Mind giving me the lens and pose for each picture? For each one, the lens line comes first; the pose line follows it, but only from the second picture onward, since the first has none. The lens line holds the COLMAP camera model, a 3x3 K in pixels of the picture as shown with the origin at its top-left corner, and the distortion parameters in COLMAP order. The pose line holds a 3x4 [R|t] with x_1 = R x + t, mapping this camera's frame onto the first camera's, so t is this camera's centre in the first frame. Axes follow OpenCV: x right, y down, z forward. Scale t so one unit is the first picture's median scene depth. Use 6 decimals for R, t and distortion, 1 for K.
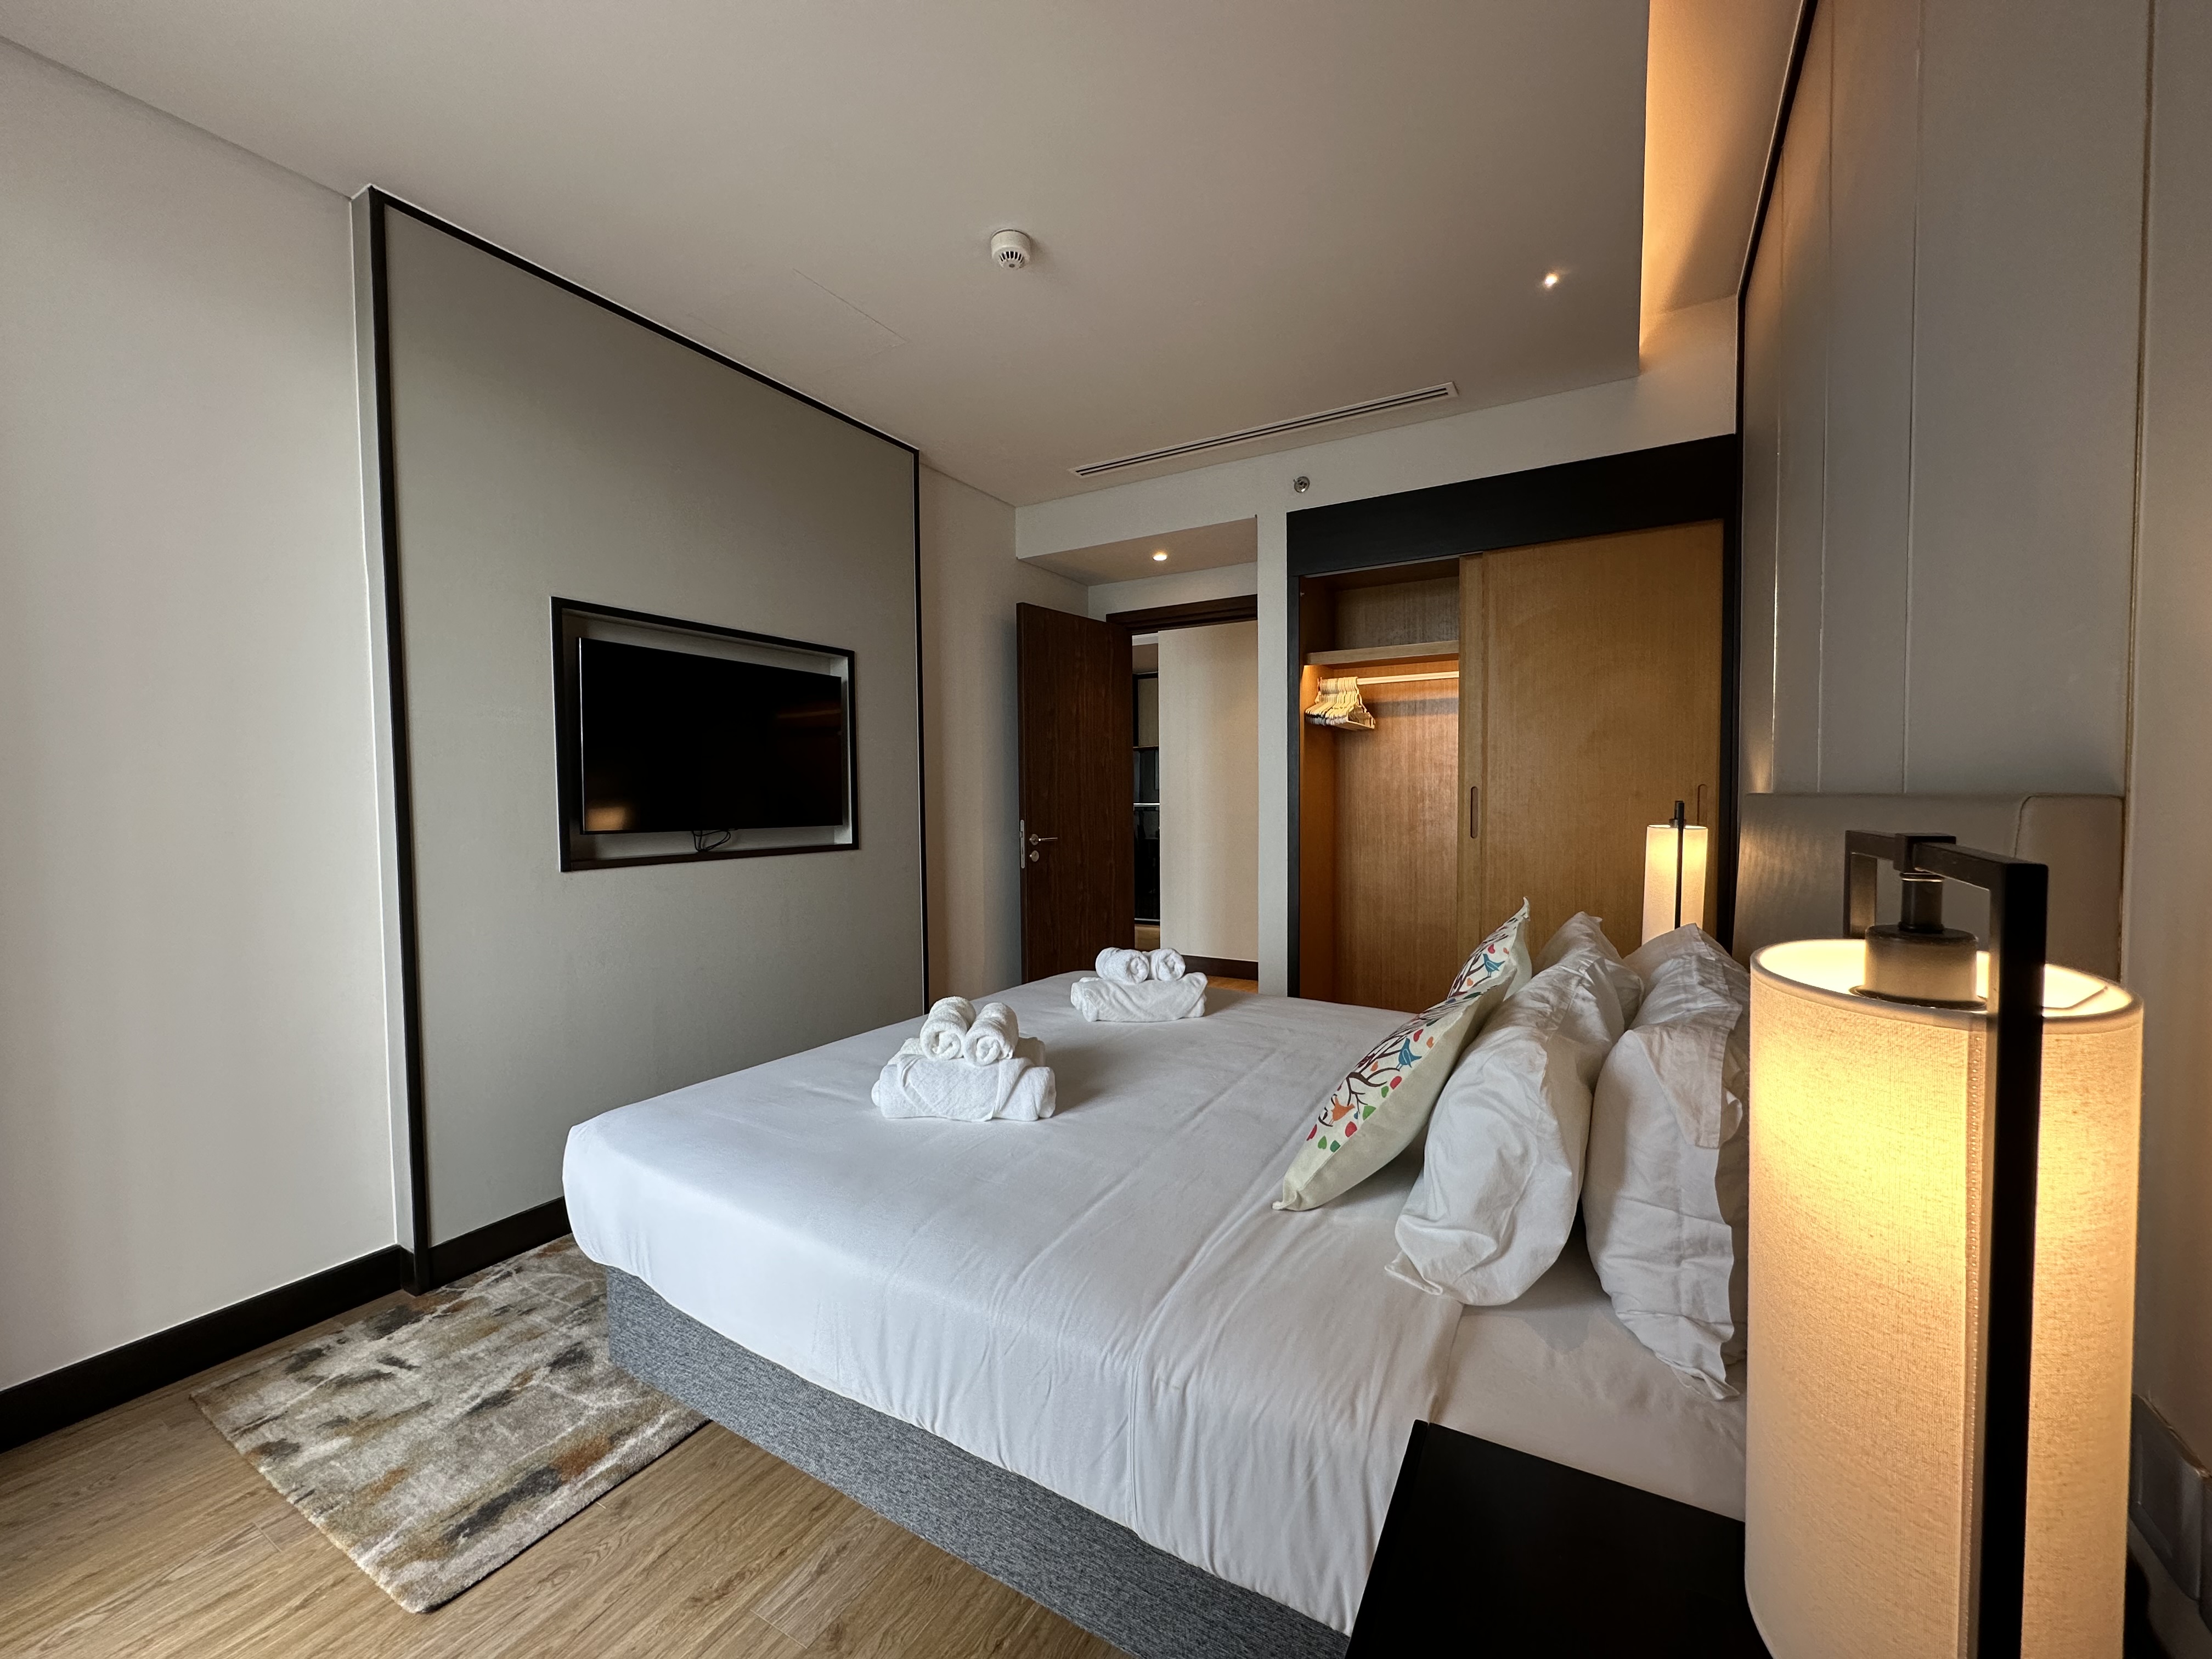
lens RADIAL K [[881.5, 0, 1108.8], [0, 881.5, 828.7], [0, 0, 1]] dist [0.011356, -0.000927]
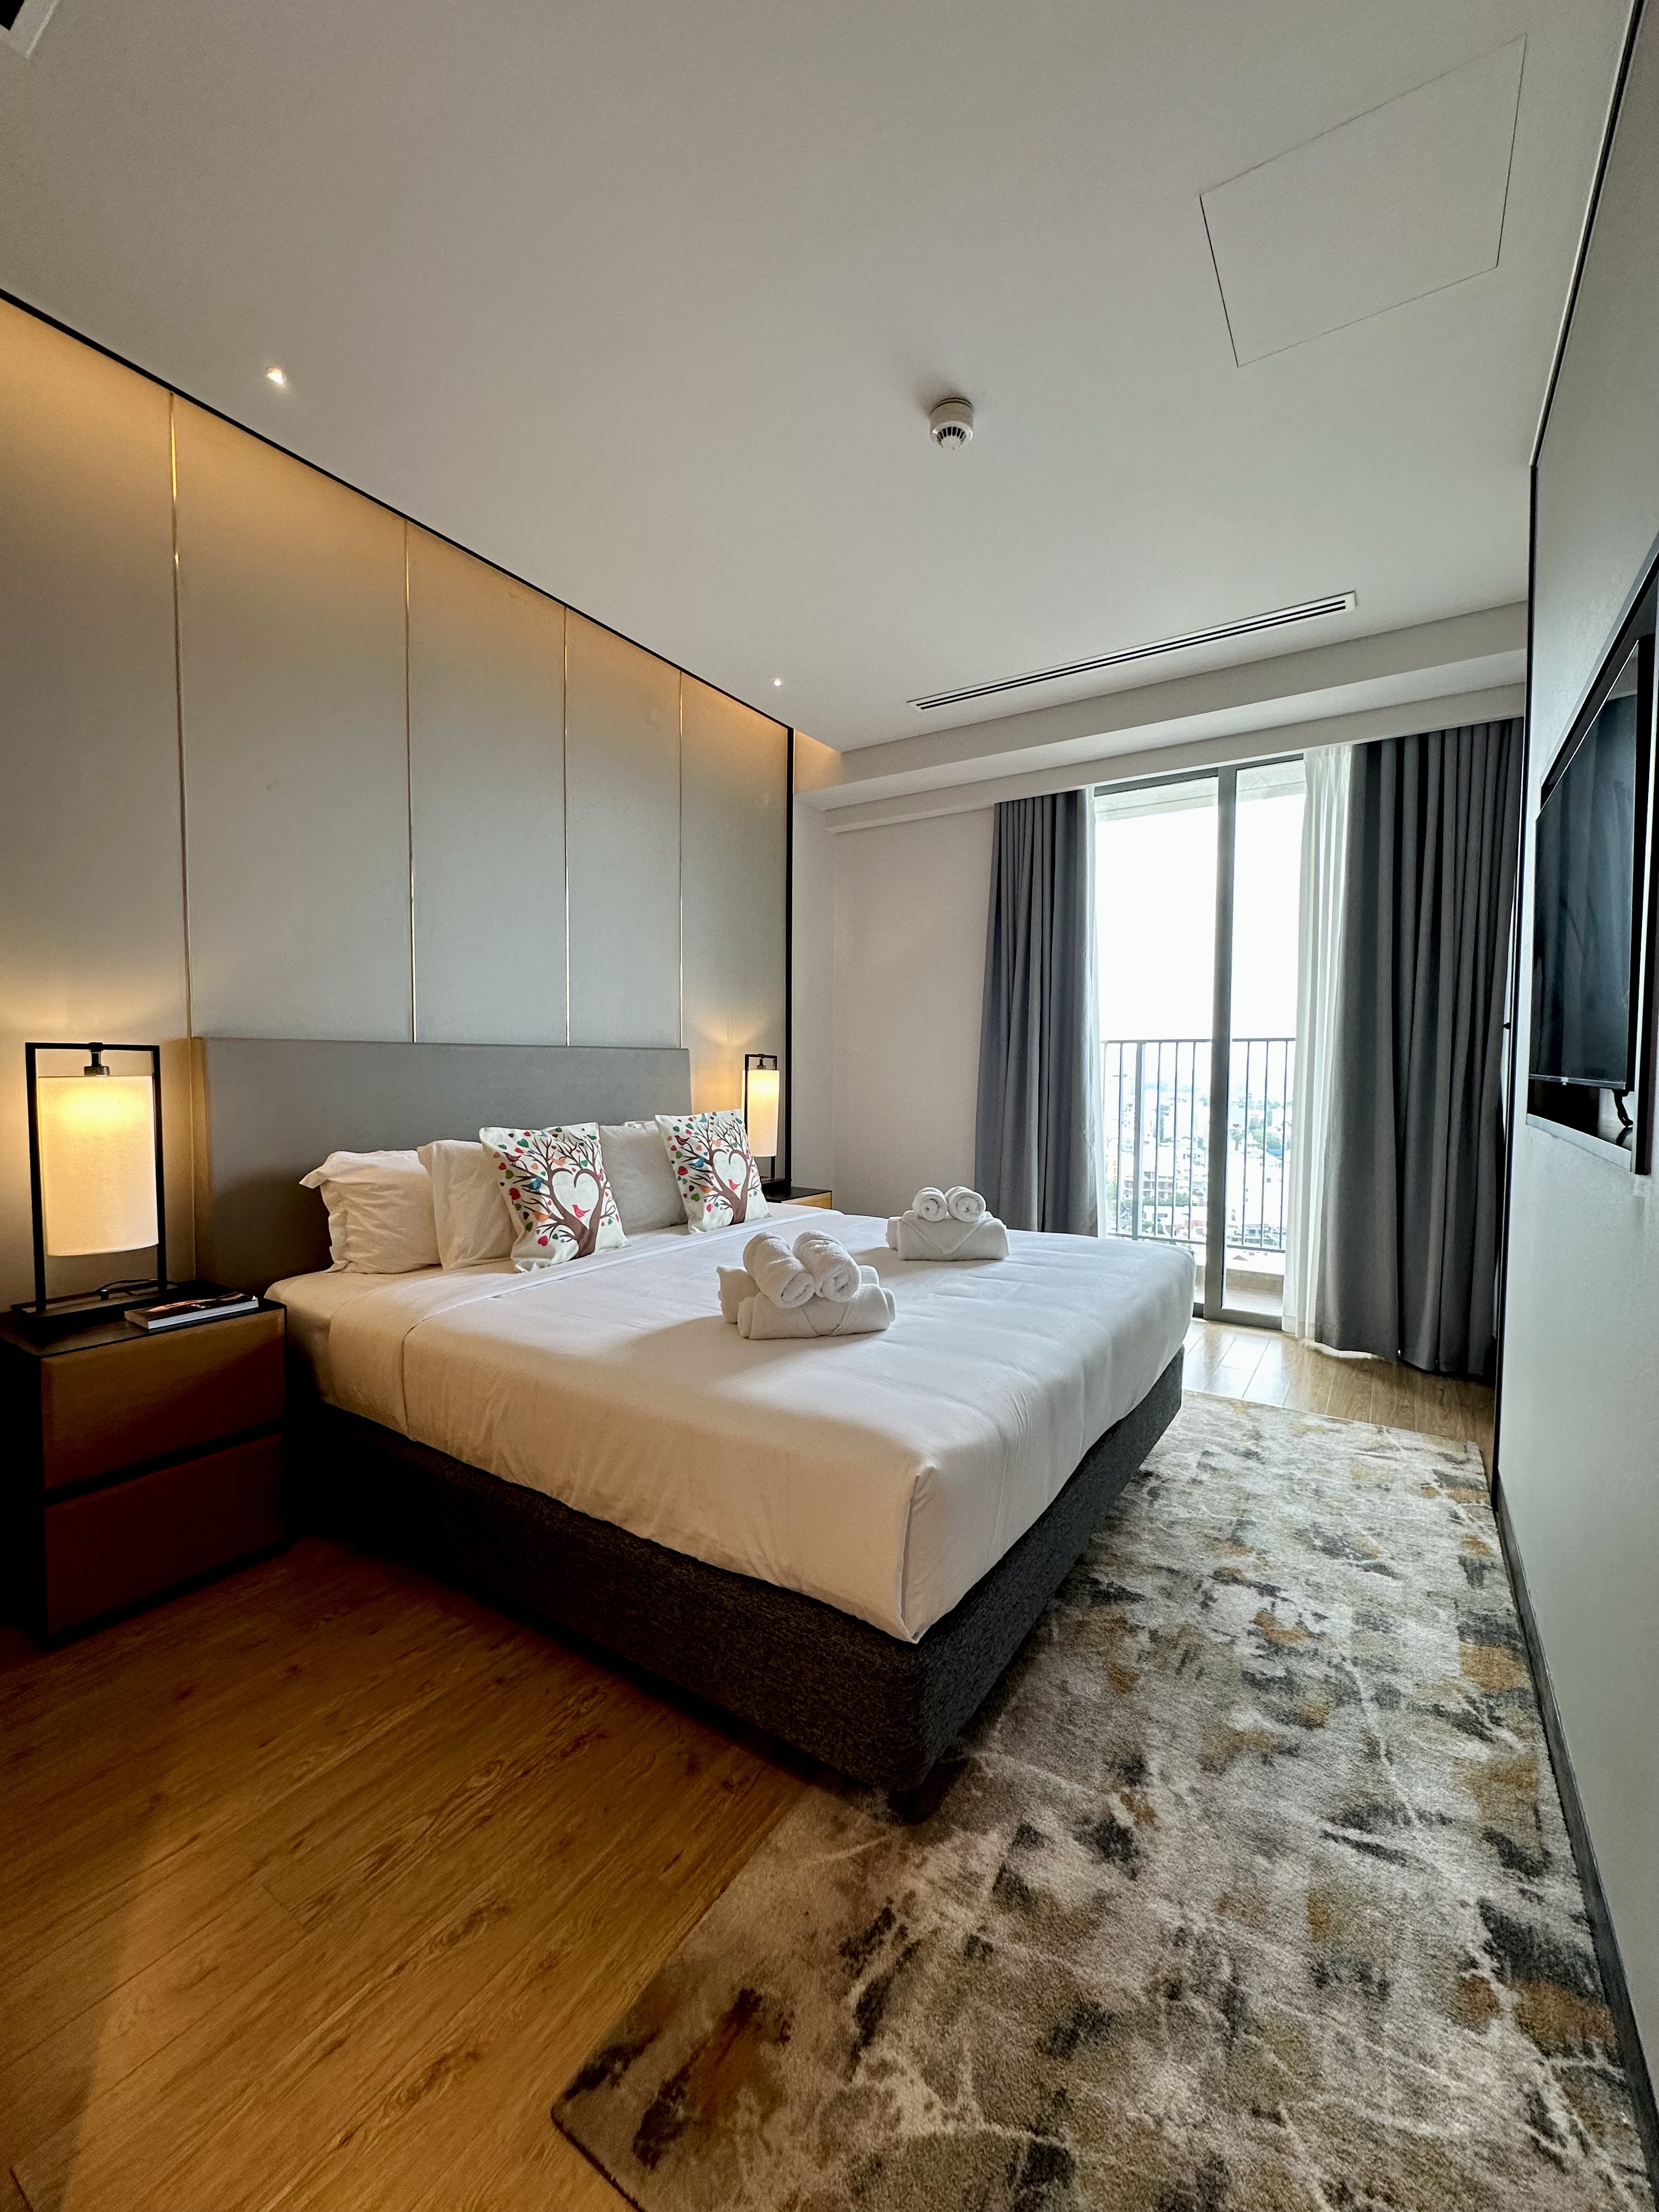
lens RADIAL K [[881.5, 0, 823.6], [0, 881.5, 1112.4], [0, 0, 1]] dist [0.011356, -0.000927]
pose [[-0.999051, -0.001520, 0.043524, -0.415281], [0.002563, 0.995608, 0.093587, -0.014682], [-0.043475, 0.093609, -0.994659, 1.612454]]
